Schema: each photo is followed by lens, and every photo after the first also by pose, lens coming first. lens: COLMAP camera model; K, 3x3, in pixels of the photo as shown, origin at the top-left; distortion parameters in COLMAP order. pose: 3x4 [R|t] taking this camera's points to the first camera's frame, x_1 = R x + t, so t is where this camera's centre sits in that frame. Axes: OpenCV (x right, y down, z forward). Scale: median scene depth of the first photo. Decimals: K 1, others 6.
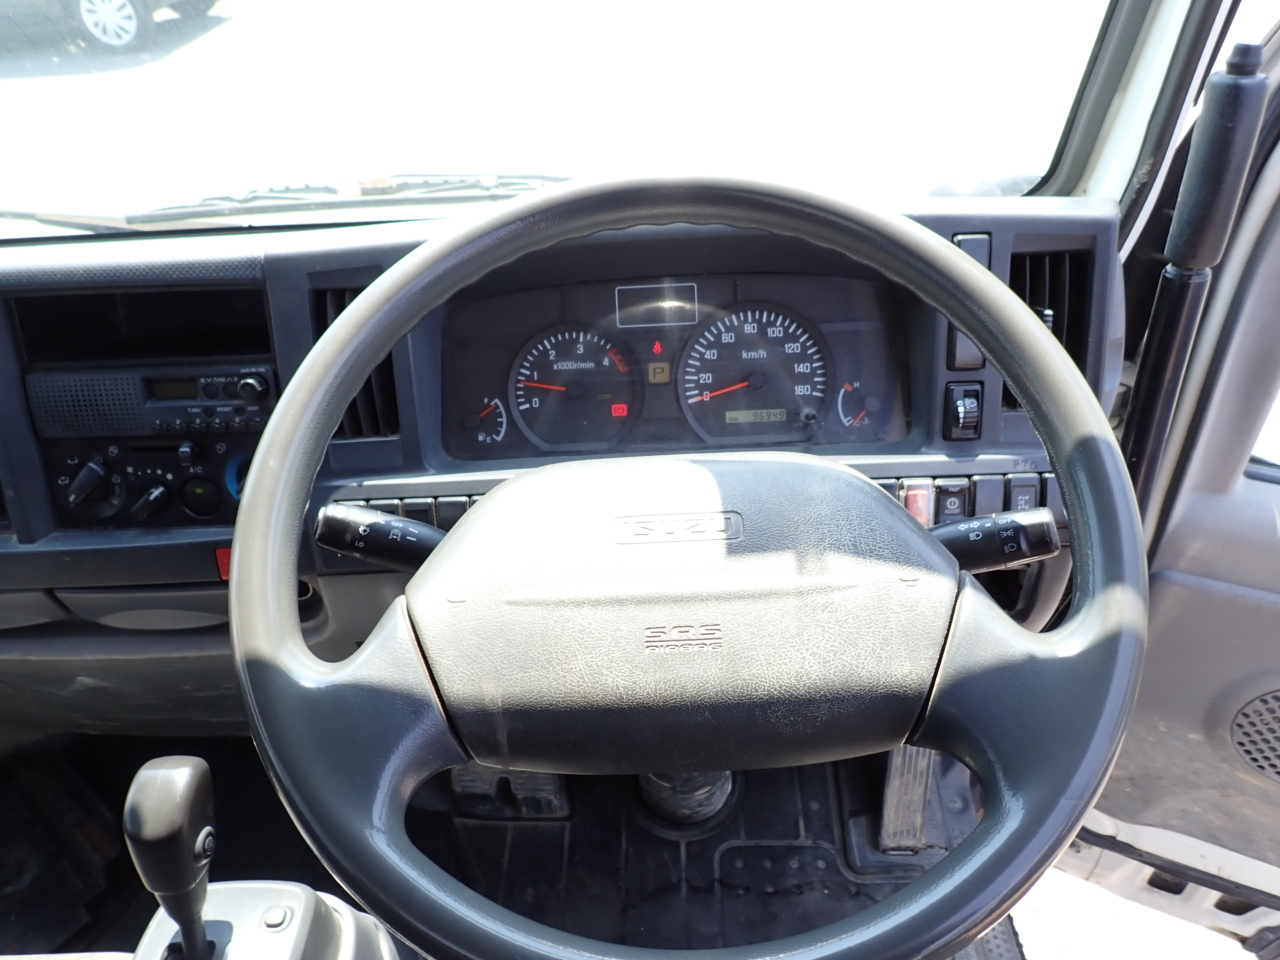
lens RADIAL K [[938.2, 0, 637.3], [0, 938.2, 478.6], [0, 0, 1]] dist [0.004517, -0.013587]
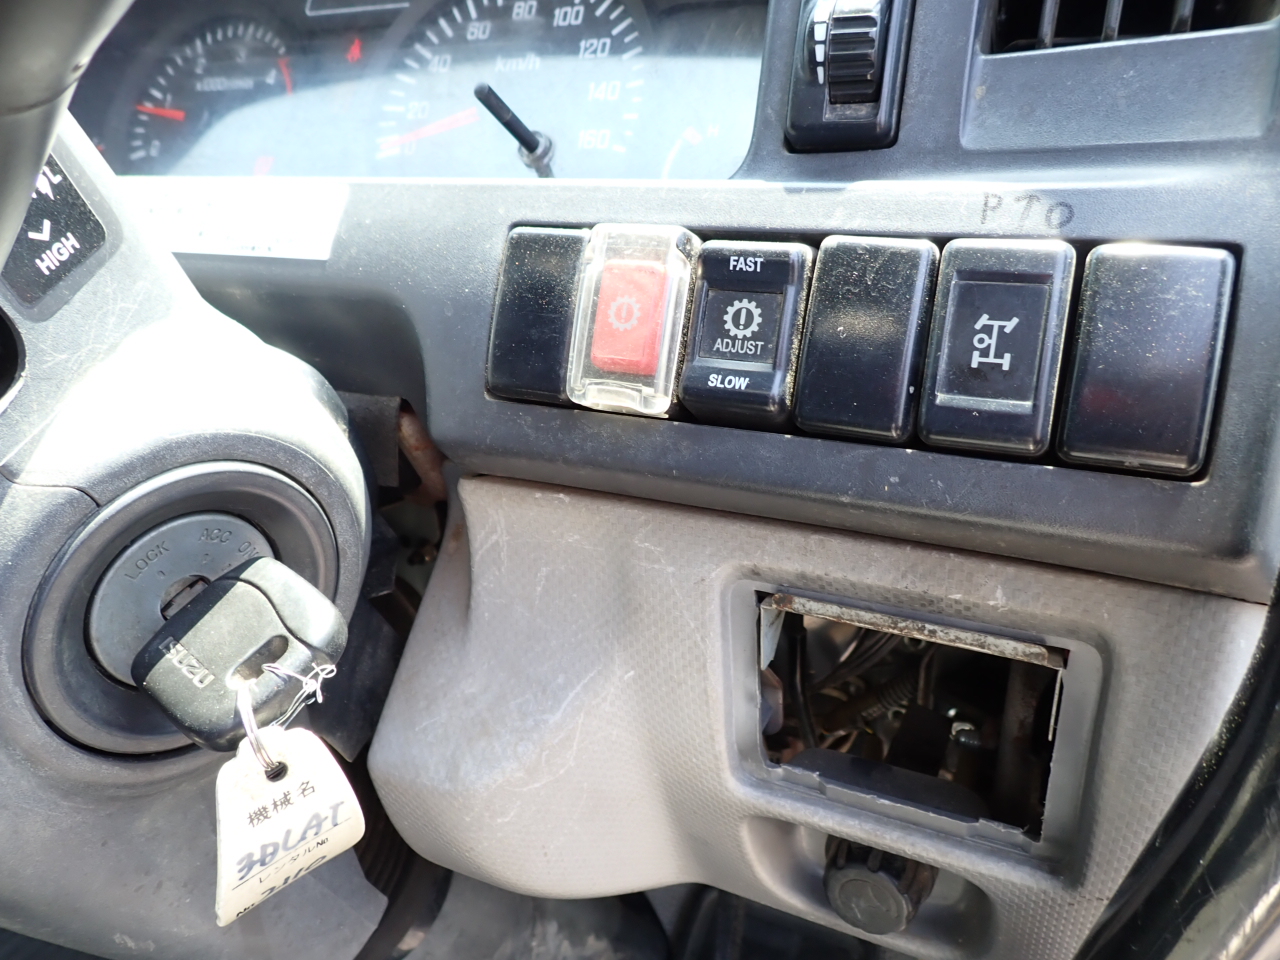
lens RADIAL K [[938.2, 0, 636.2], [0, 938.2, 476.7], [0, 0, 1]] dist [0.004517, -0.013587]
pose [[0.906706, 0.181654, -0.380640, 0.272115], [-0.264583, 0.947807, -0.177928, 0.085779], [0.328452, 0.262039, 0.907444, 0.469193]]
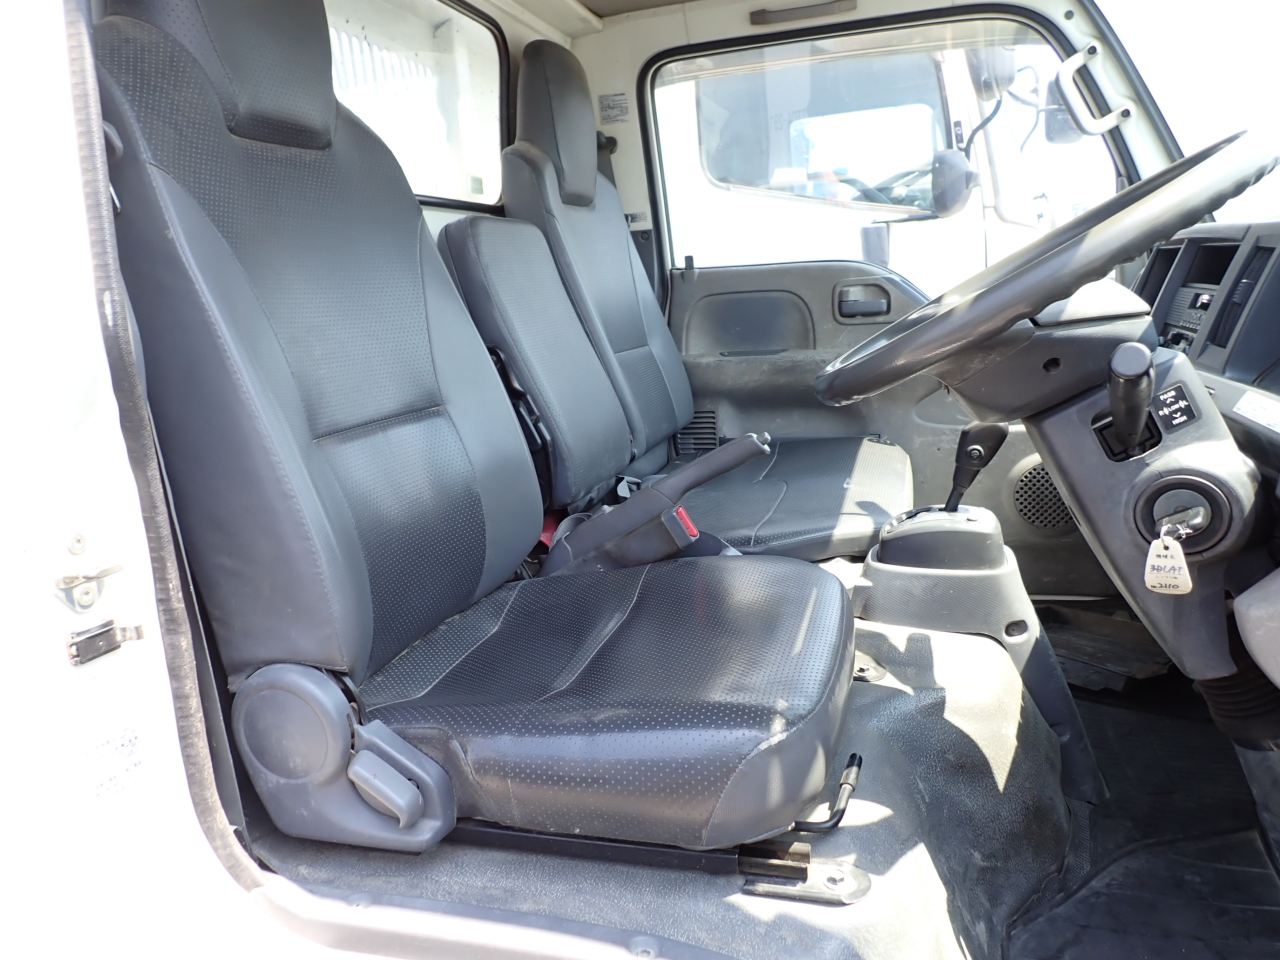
lens RADIAL K [[938.2, 0, 641.4], [0, 938.2, 491.4], [0, 0, 1]] dist [0.004517, -0.013587]
pose [[-0.272469, 0.276264, -0.921650, 0.900171], [-0.504986, 0.774296, 0.381385, 0.021556], [0.818993, 0.569336, -0.071463, 0.321549]]
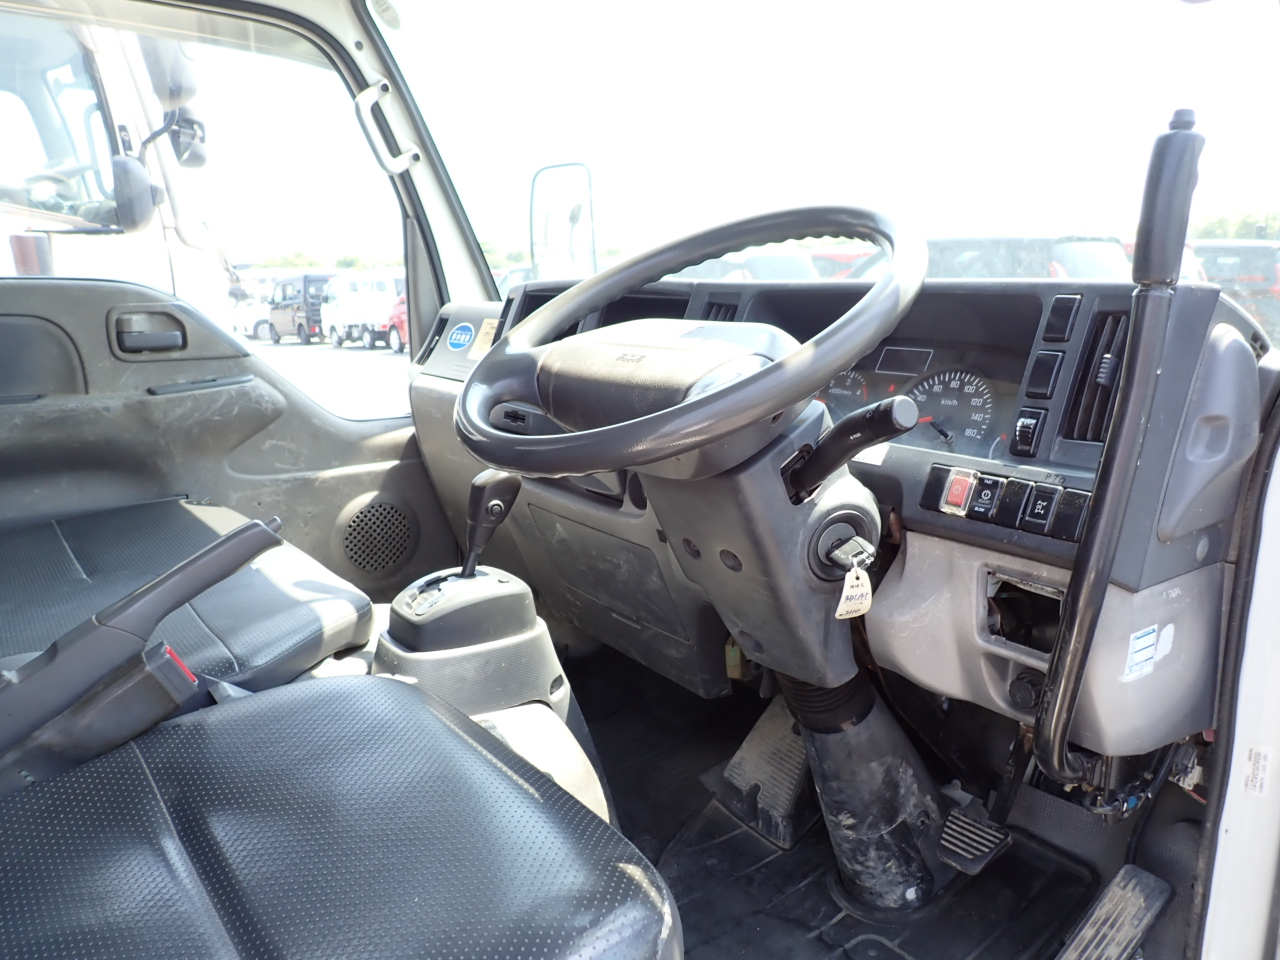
lens RADIAL K [[938.2, 0, 637.6], [0, 938.2, 479.9], [0, 0, 1]] dist [0.004517, -0.013587]
pose [[0.608483, 0.217651, -0.763136, 0.619558], [-0.498407, 0.853141, -0.154082, 0.264371], [0.617526, 0.474109, 0.627600, -0.018634]]
